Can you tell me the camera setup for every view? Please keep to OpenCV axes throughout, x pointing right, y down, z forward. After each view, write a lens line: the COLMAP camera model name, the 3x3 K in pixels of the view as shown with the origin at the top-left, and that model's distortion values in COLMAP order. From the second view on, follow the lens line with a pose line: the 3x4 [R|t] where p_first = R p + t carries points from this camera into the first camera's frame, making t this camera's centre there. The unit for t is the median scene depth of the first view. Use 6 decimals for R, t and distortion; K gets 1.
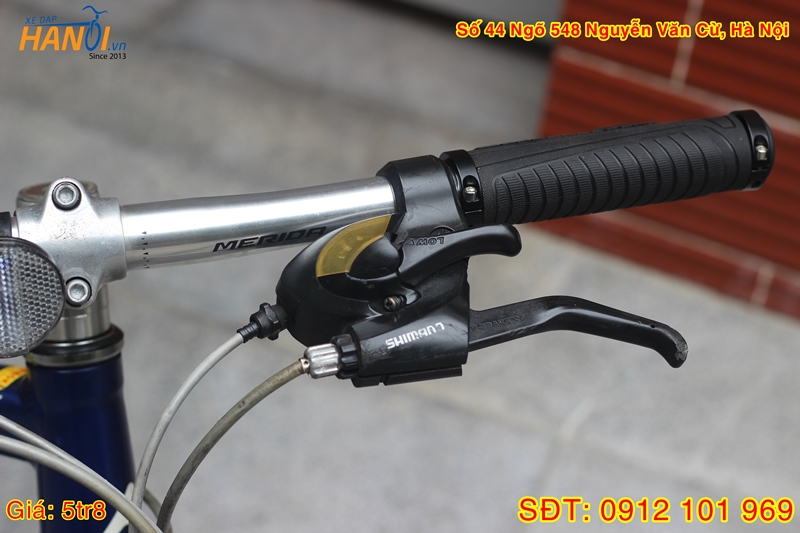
lens RADIAL K [[1939.0, 0, 400.0], [0, 1939.0, 266.5], [0, 0, 1]] dist [0.030426, -4.112749]
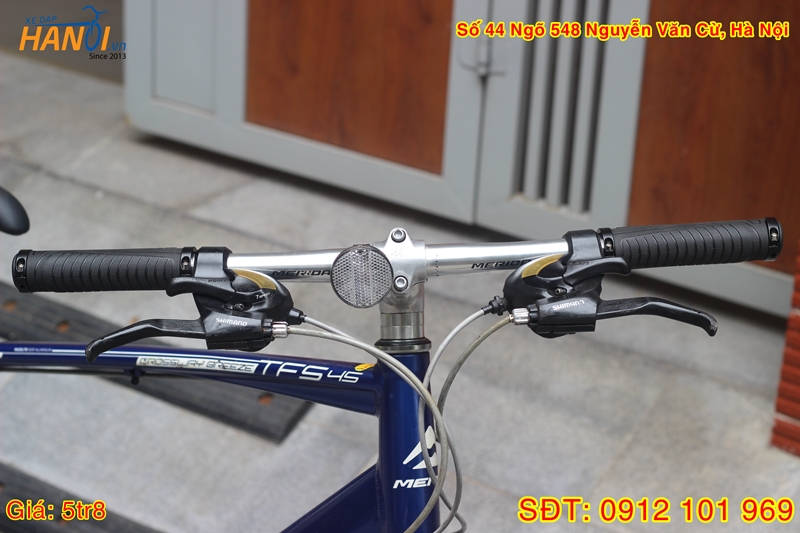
lens RADIAL K [[2137.0, 0, 400.0], [0, 2137.0, 266.5], [0, 0, 1]] dist [-0.242665, 0.486324]
pose [[0.973552, 0.010326, -0.228230, 0.322400], [-0.068308, 0.966438, -0.247652, 0.525081], [0.218013, 0.256692, 0.941584, -1.032479]]
